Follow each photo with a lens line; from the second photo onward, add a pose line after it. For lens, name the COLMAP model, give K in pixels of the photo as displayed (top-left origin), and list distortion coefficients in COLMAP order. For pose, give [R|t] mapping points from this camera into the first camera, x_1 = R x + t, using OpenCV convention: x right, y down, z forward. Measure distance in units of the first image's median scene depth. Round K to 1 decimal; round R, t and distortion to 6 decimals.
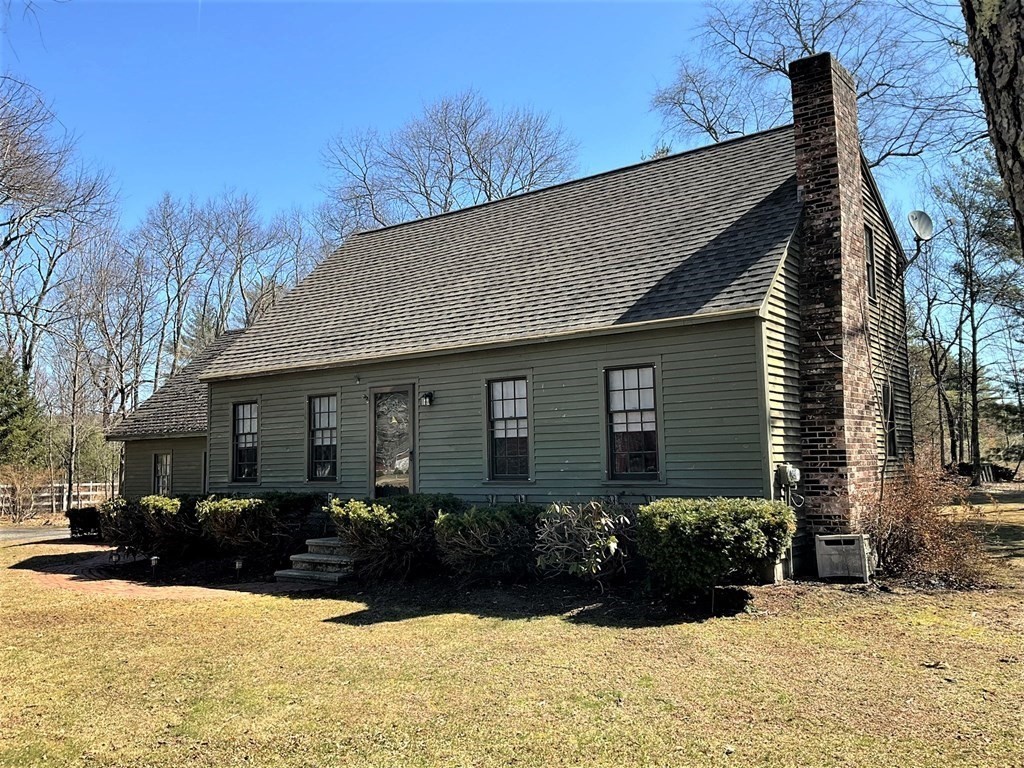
lens RADIAL K [[837.5, 0, 512.0], [0, 837.5, 384.0], [0, 0, 1]] dist [0.099384, -0.201132]
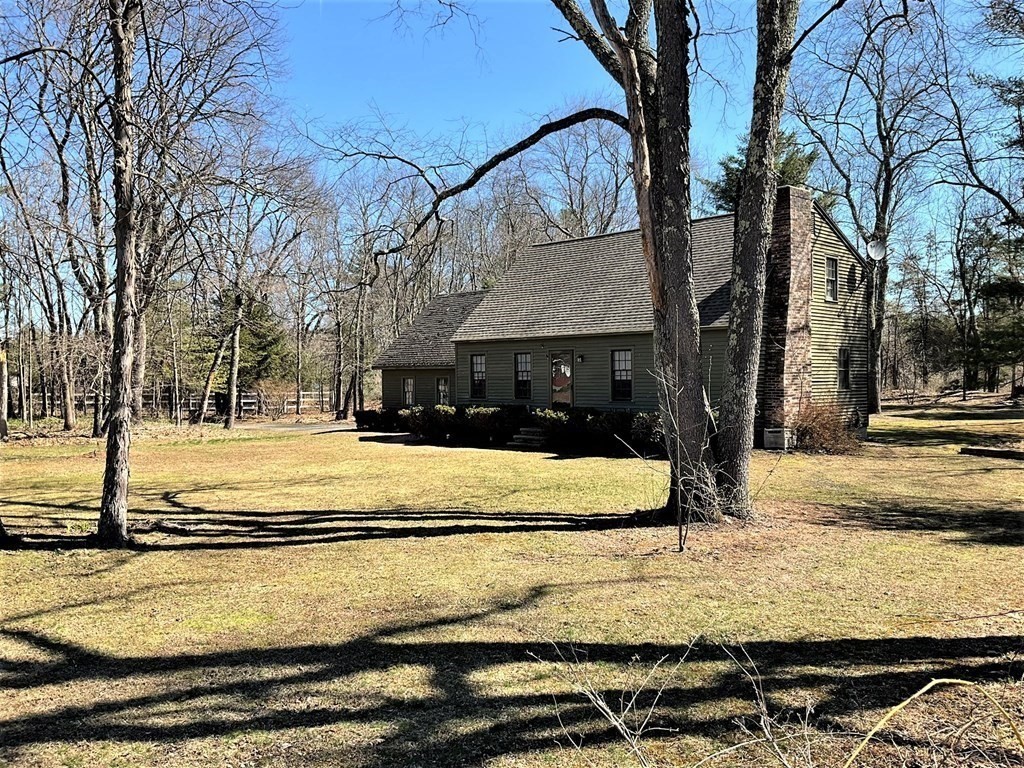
lens RADIAL K [[837.5, 0, 512.0], [0, 837.5, 384.0], [0, 0, 1]] dist [0.099384, -0.201132]
pose [[0.988676, 0.011931, -0.149590, 0.035698], [0.003904, 0.994452, 0.105119, -0.135453], [0.150014, -0.104513, 0.983144, -0.992477]]
